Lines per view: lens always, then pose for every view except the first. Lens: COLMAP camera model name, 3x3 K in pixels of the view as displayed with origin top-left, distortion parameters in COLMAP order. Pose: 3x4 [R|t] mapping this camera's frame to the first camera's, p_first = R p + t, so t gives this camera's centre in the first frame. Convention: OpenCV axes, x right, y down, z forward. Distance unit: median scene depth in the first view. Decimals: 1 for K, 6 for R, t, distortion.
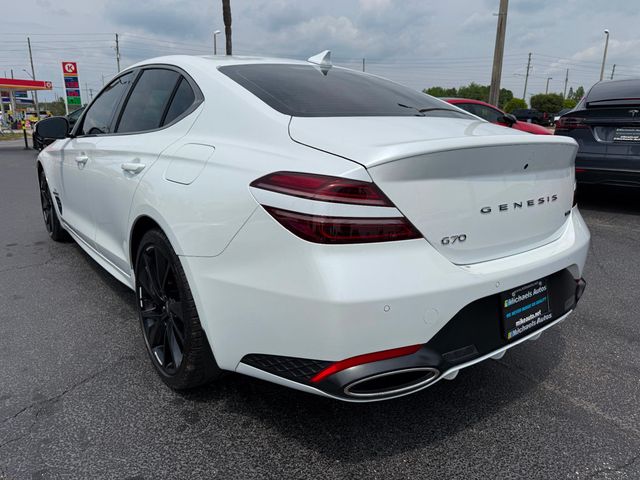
lens RADIAL K [[479.1, 0, 319.3], [0, 479.1, 235.7], [0, 0, 1]] dist [0.015775, -0.021620]
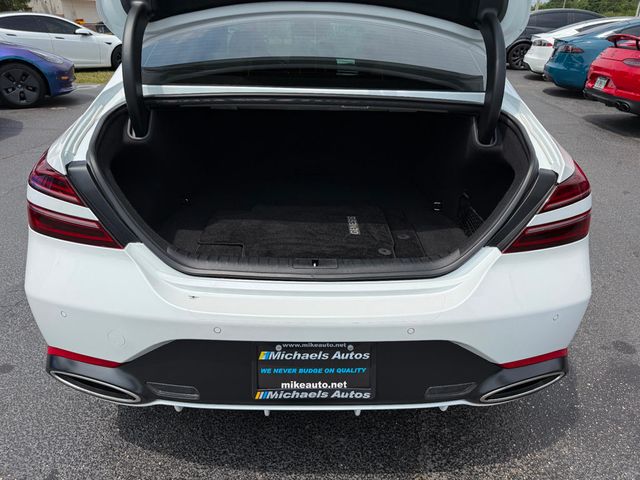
lens RADIAL K [[479.1, 0, 325.7], [0, 479.1, 239.8], [0, 0, 1]] dist [0.015775, -0.021620]
pose [[0.800401, 0.254298, -0.542855, 0.828061], [-0.152718, 0.962185, 0.225558, -0.222613], [0.579686, -0.097633, 0.808970, 0.450782]]
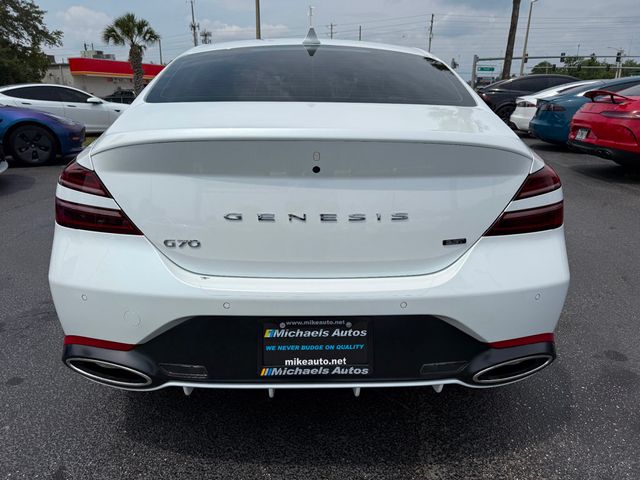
lens RADIAL K [[479.1, 0, 325.9], [0, 479.1, 238.0], [0, 0, 1]] dist [0.015775, -0.021620]
pose [[0.804815, 0.165055, -0.570113, 0.901220], [-0.137697, 0.986271, 0.091155, -0.108258], [0.577332, 0.005140, 0.816493, 0.379332]]
